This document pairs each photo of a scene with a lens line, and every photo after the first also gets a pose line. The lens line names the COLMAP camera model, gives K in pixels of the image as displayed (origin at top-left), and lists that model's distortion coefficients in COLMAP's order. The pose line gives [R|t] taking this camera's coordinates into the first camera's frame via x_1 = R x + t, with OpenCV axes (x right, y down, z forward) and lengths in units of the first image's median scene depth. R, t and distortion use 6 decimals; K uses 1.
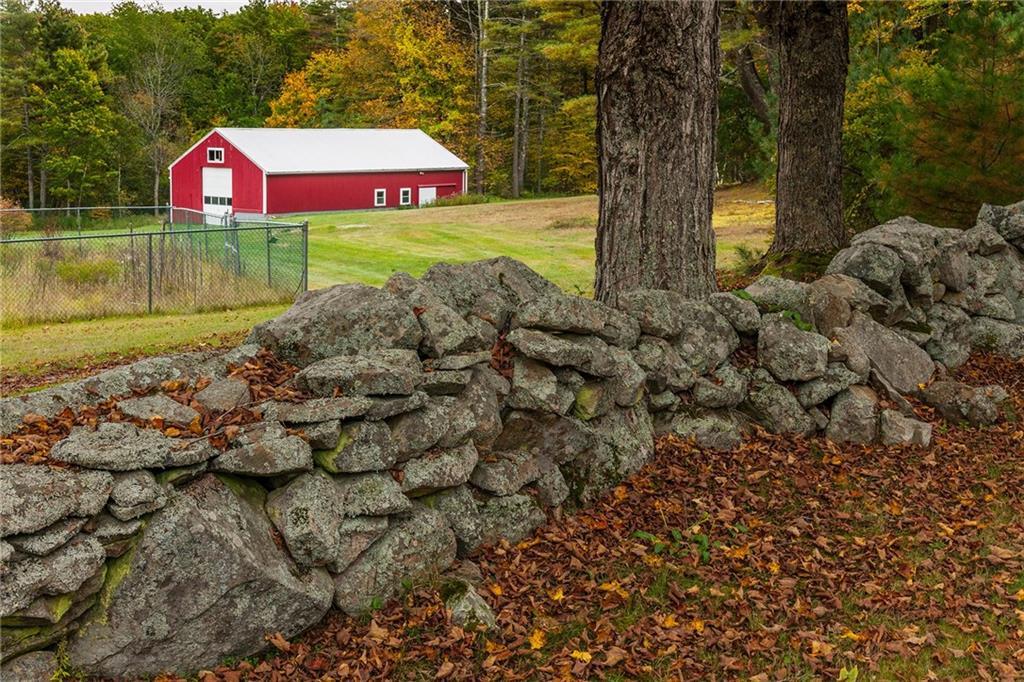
lens RADIAL K [[1426.7, 0, 512.0], [0, 1426.7, 341.0], [0, 0, 1]] dist [-0.015504, -0.011736]
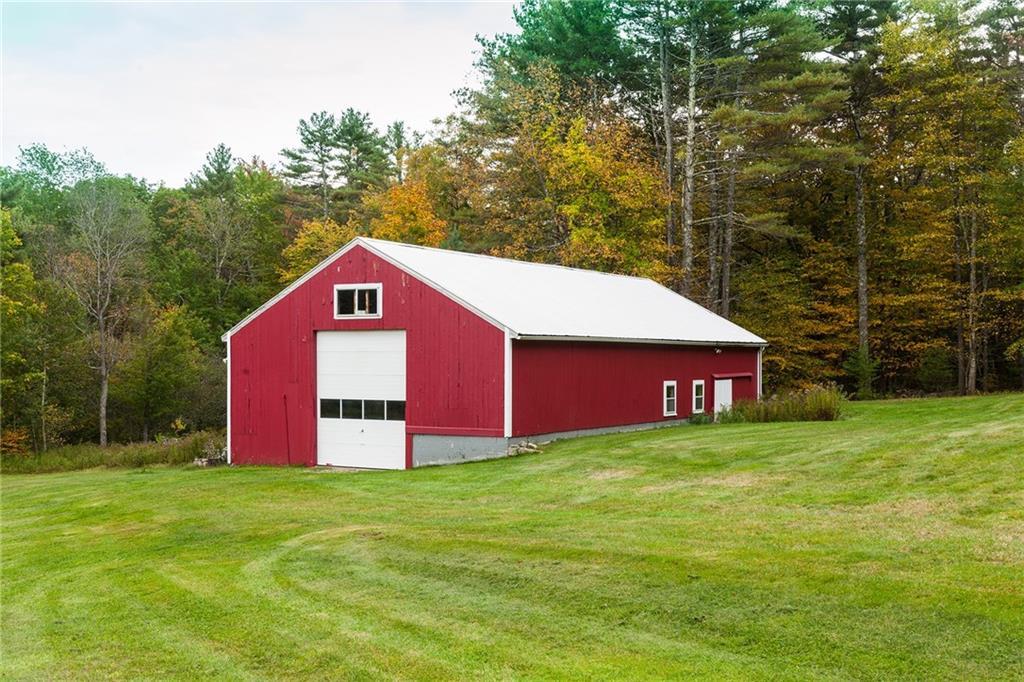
lens RADIAL K [[1176.3, 0, 542.6], [0, 1176.3, 379.2], [0, 0, 1]] dist [0.005193, -0.037537]
pose [[0.983271, -0.014750, 0.181549, -0.195285], [0.038843, 0.990769, -0.129878, -0.054164], [-0.177957, 0.134757, 0.974768, 0.587735]]
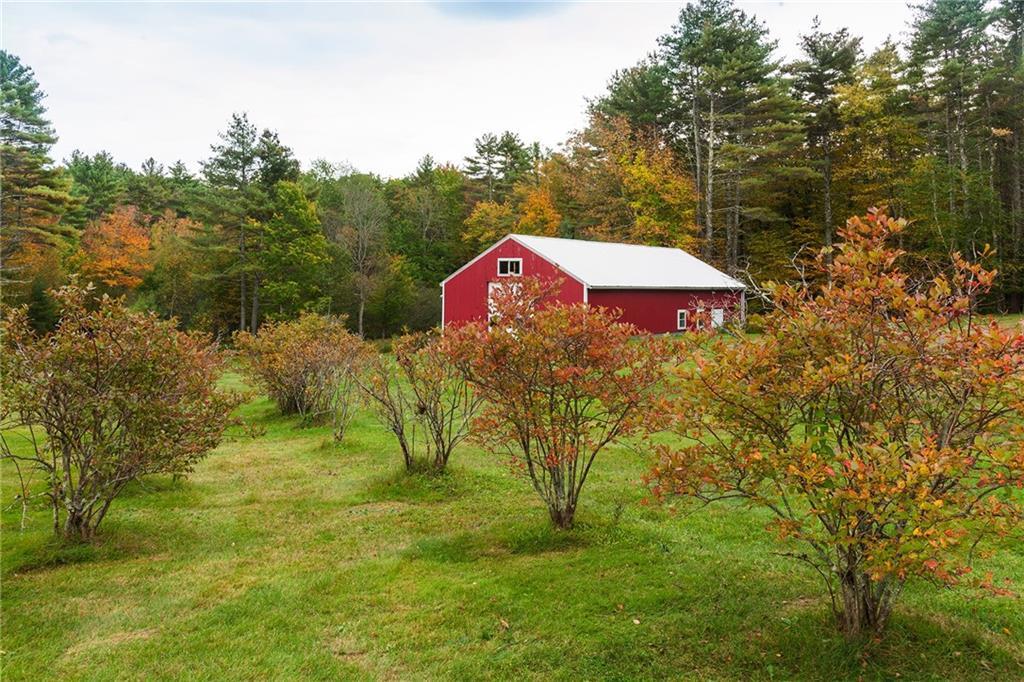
lens RADIAL K [[850.4, 0, 513.8], [0, 850.4, 257.4], [0, 0, 1]] dist [0.008212, -0.000858]
pose [[0.999486, 0.000744, 0.032038, -0.198462], [0.005098, 0.983312, -0.181854, -0.042487], [-0.031638, 0.181924, 0.982804, 0.467595]]
